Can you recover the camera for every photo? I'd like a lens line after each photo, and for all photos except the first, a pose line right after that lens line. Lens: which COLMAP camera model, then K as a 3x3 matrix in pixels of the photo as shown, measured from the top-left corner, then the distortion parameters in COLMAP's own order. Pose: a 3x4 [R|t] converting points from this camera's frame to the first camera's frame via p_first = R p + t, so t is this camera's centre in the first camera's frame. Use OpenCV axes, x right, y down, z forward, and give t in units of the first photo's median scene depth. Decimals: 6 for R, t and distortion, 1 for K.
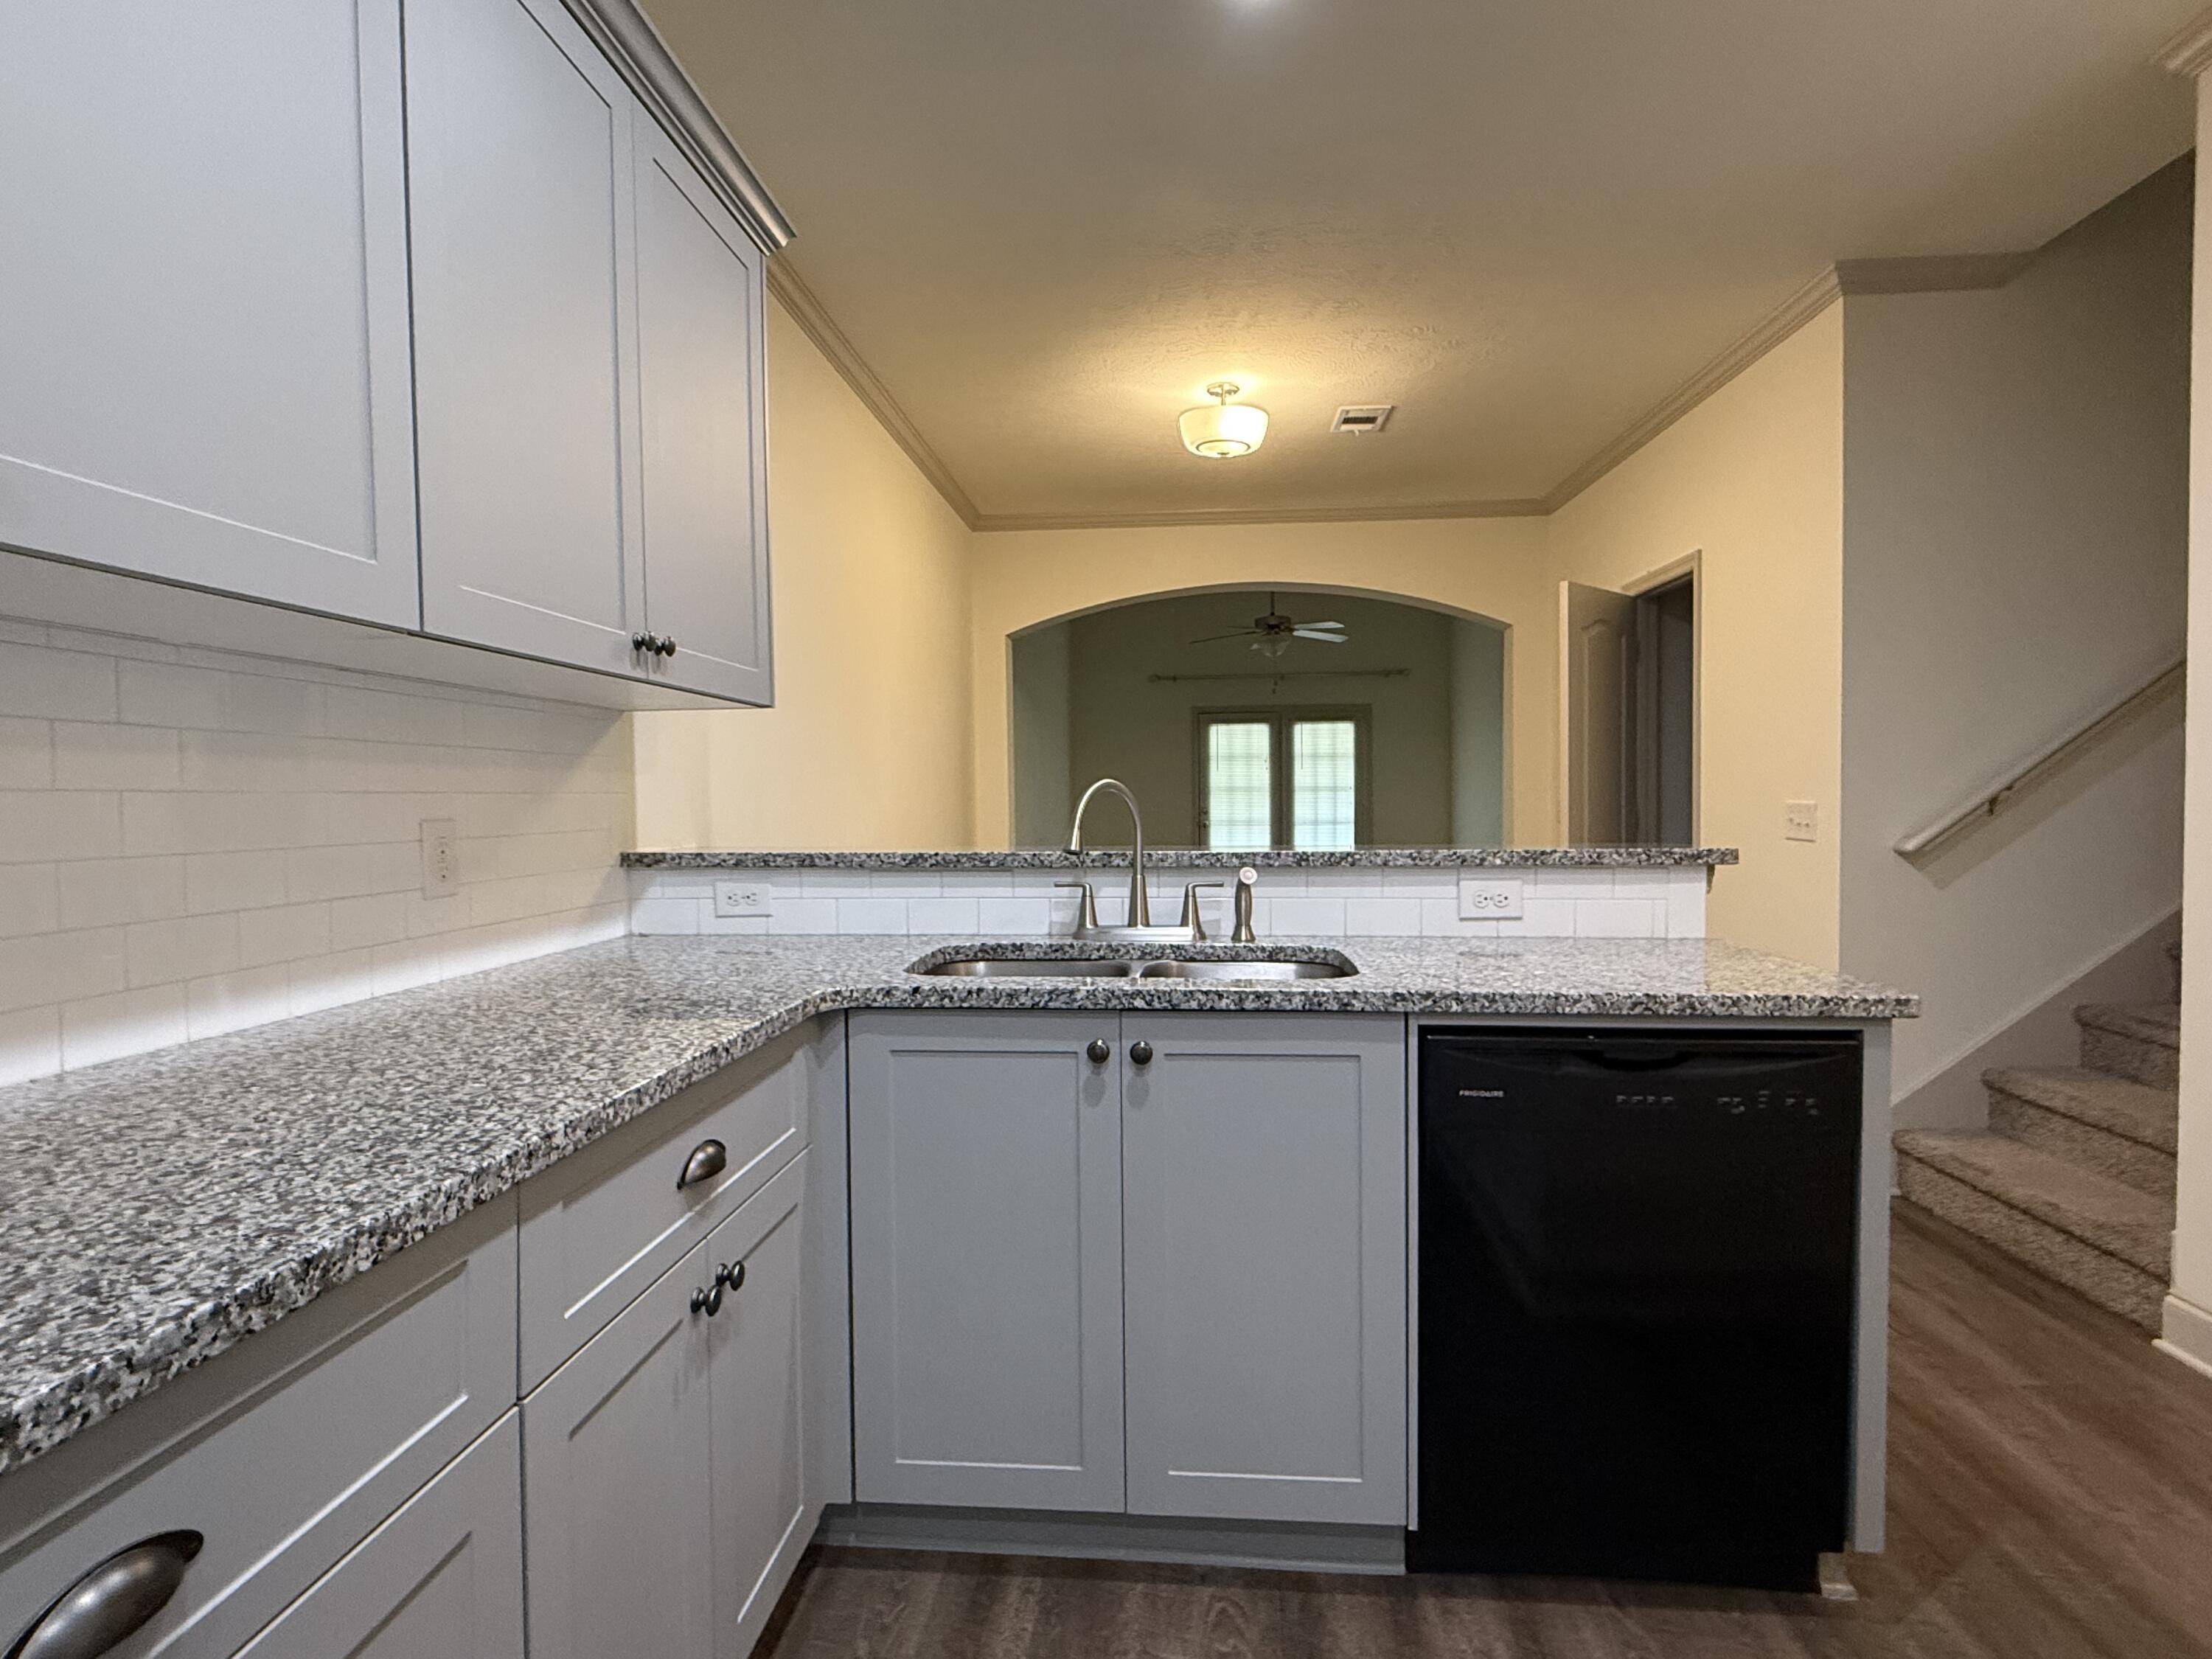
lens RADIAL K [[1120.7, 0, 1099.2], [0, 1120.7, 836.0], [0, 0, 1]] dist [-0.003837, 0.002304]
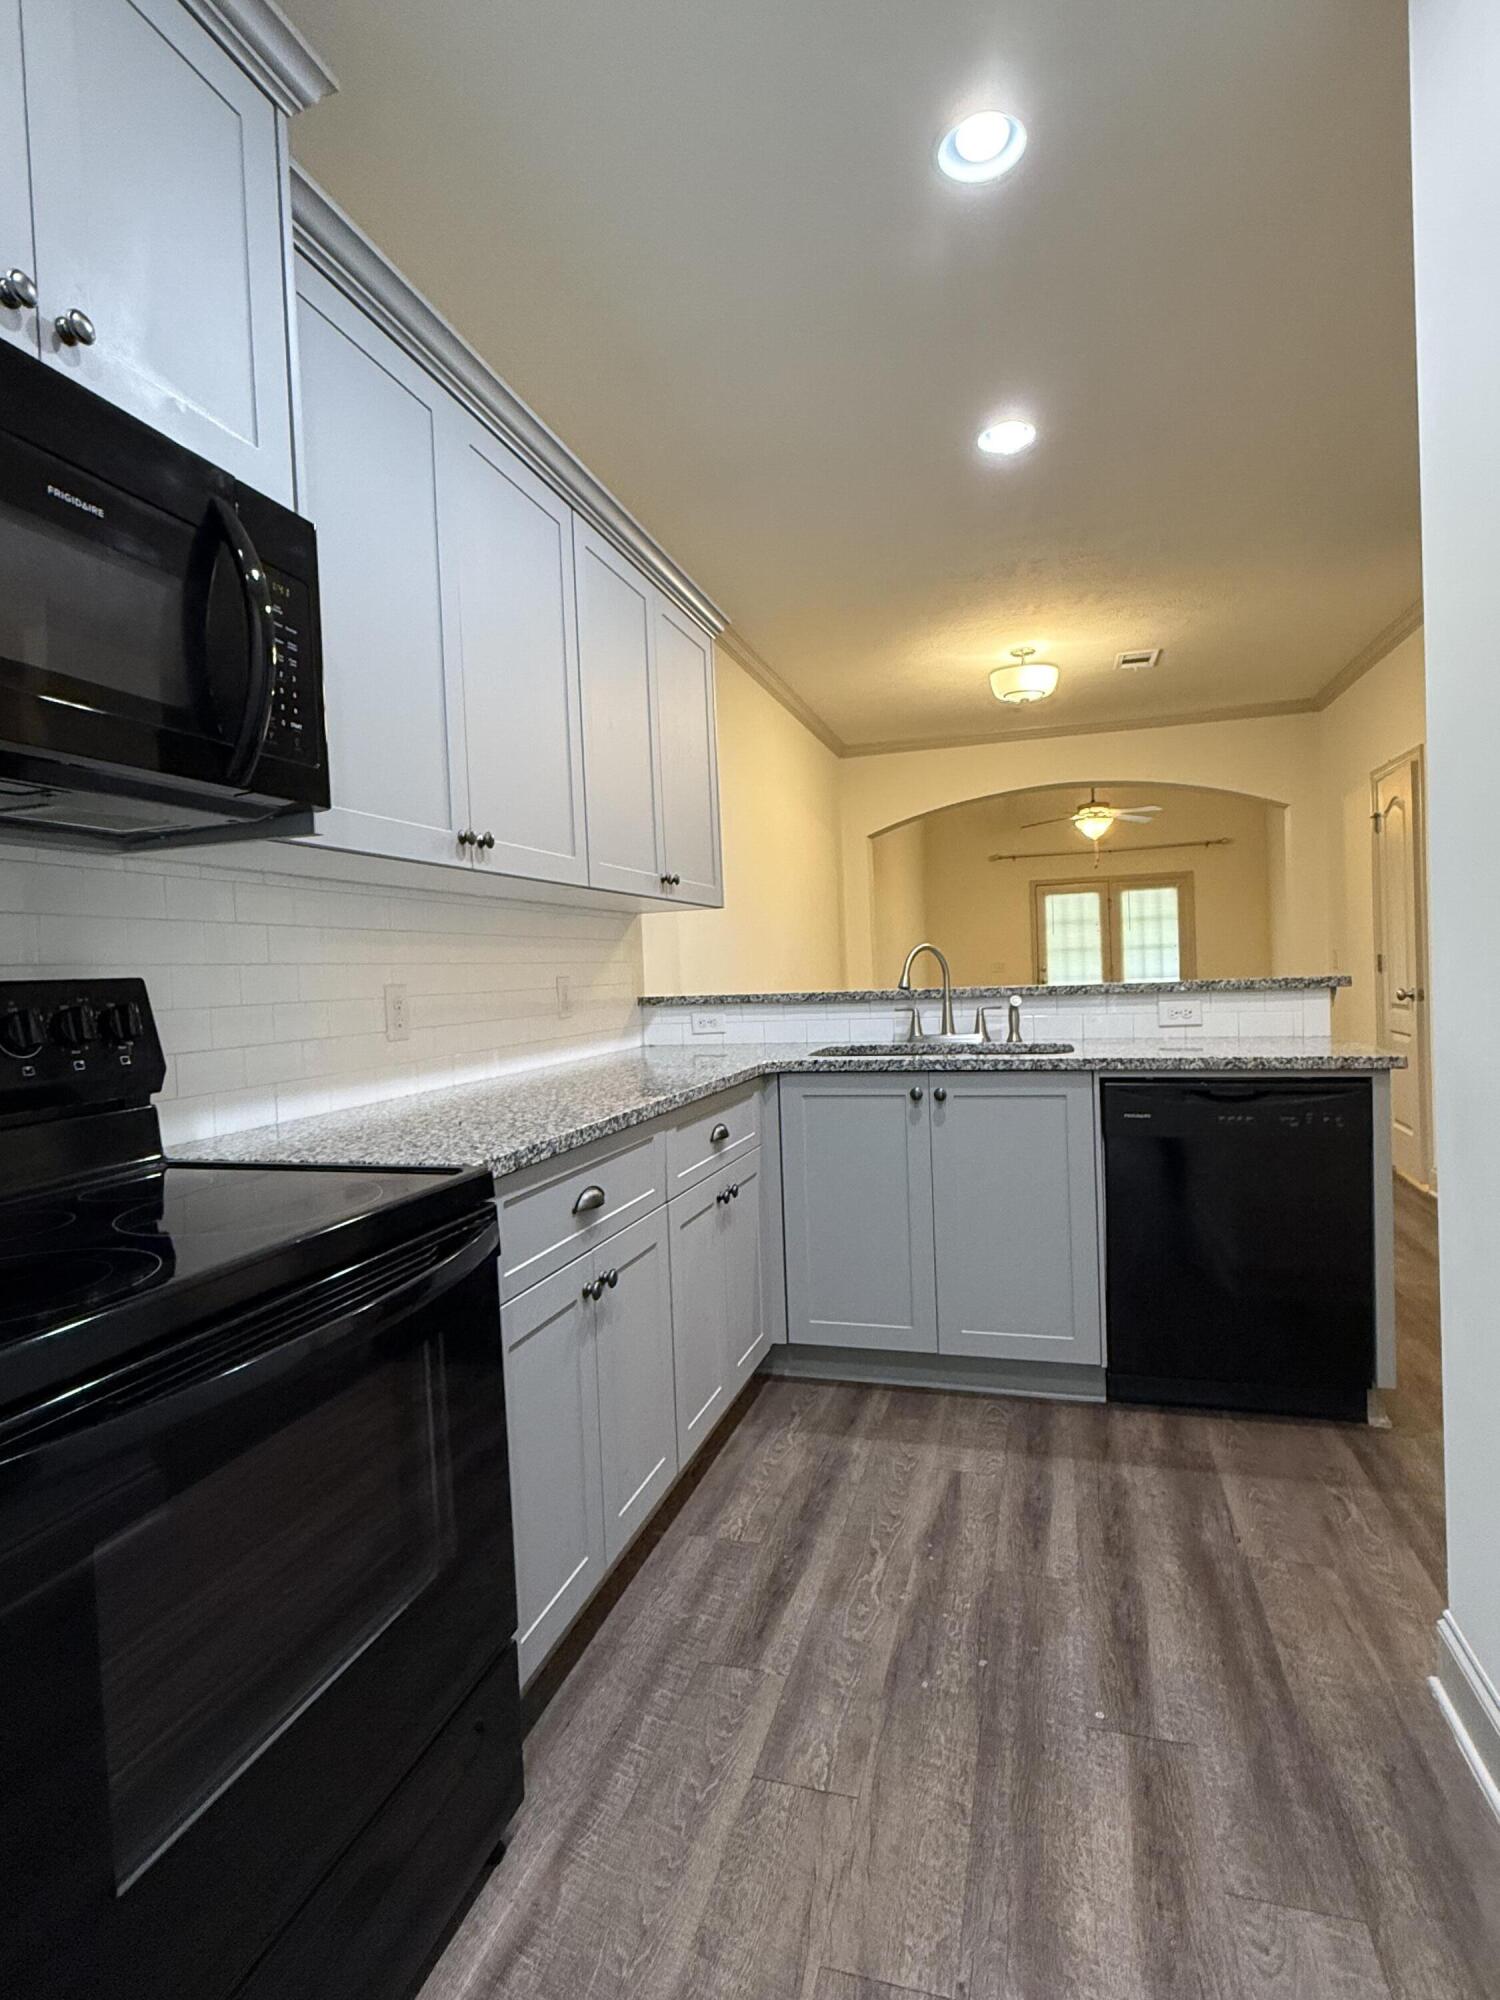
lens RADIAL K [[1013.3, 0, 745.6], [0, 1013.3, 1000.6], [0, 0, 1]] dist [-0.003837, 0.002304]
pose [[0.977619, -0.022562, -0.209169, 0.075161], [0.022596, 0.999742, -0.002226, 0.038233], [0.209165, -0.002550, 0.977877, -0.656844]]
